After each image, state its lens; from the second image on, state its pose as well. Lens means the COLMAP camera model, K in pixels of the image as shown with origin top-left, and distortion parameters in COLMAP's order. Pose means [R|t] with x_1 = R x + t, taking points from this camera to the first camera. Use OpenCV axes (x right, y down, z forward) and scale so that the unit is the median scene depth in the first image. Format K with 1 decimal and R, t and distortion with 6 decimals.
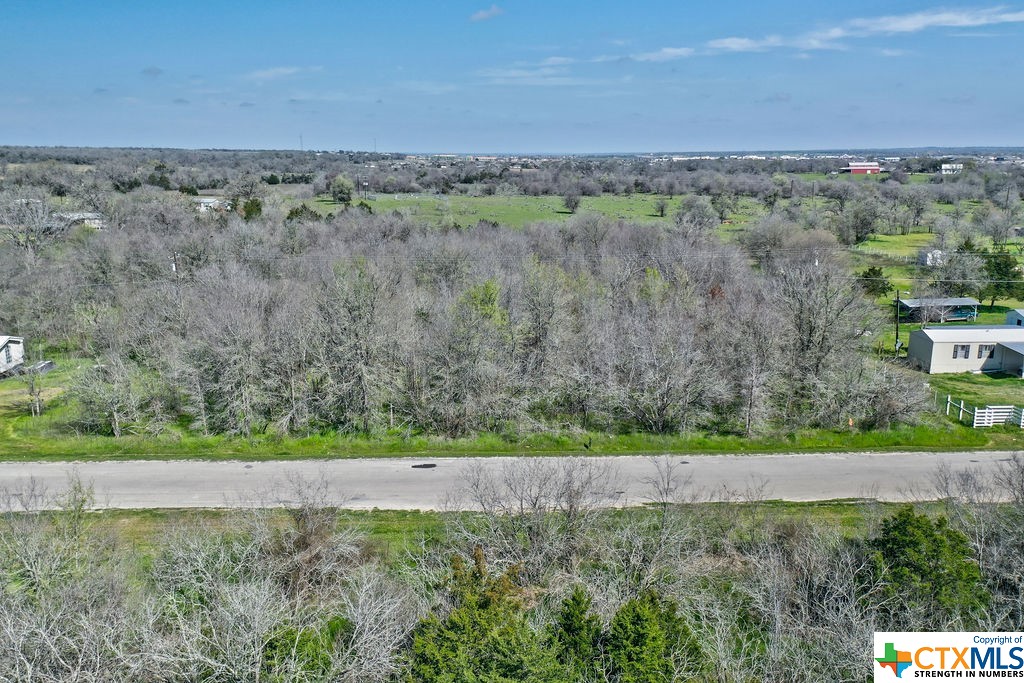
lens RADIAL K [[803.6, 0, 512.0], [0, 803.6, 341.5], [0, 0, 1]] dist [0.016502, 0.006587]
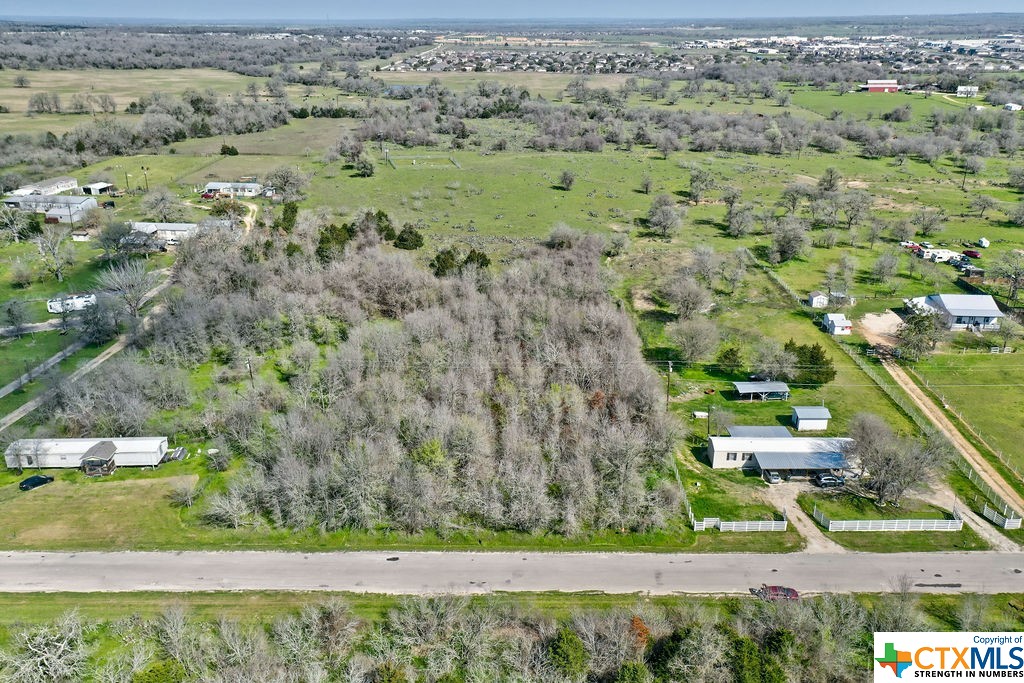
lens RADIAL K [[803.6, 0, 512.0], [0, 803.6, 341.5], [0, 0, 1]] dist [0.016502, 0.006587]
pose [[0.999125, 0.015750, -0.038743, 0.231302], [-0.009651, 0.988203, 0.152847, -0.622468], [0.040693, -0.152339, 0.987490, -0.795837]]
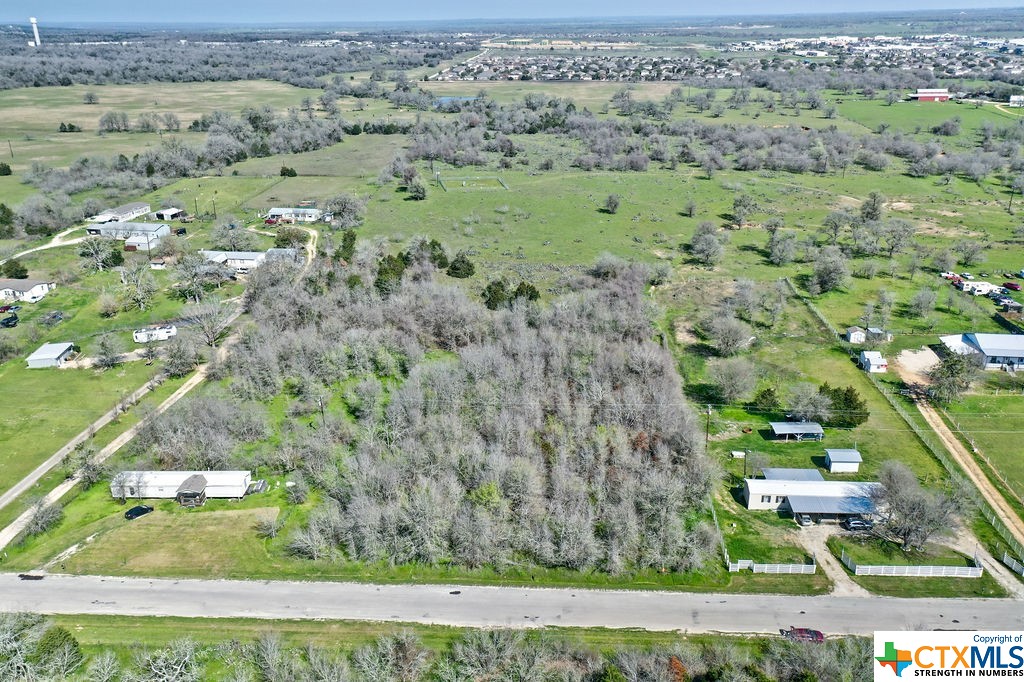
lens RADIAL K [[802.6, 0, 512.0], [0, 802.6, 341.0], [0, 0, 1]] dist [0.014953, 0.000950]
pose [[0.995505, 0.023306, -0.091797, 0.213895], [-0.008899, 0.987980, 0.154324, -0.797574], [0.094290, -0.152814, 0.983747, -0.970489]]
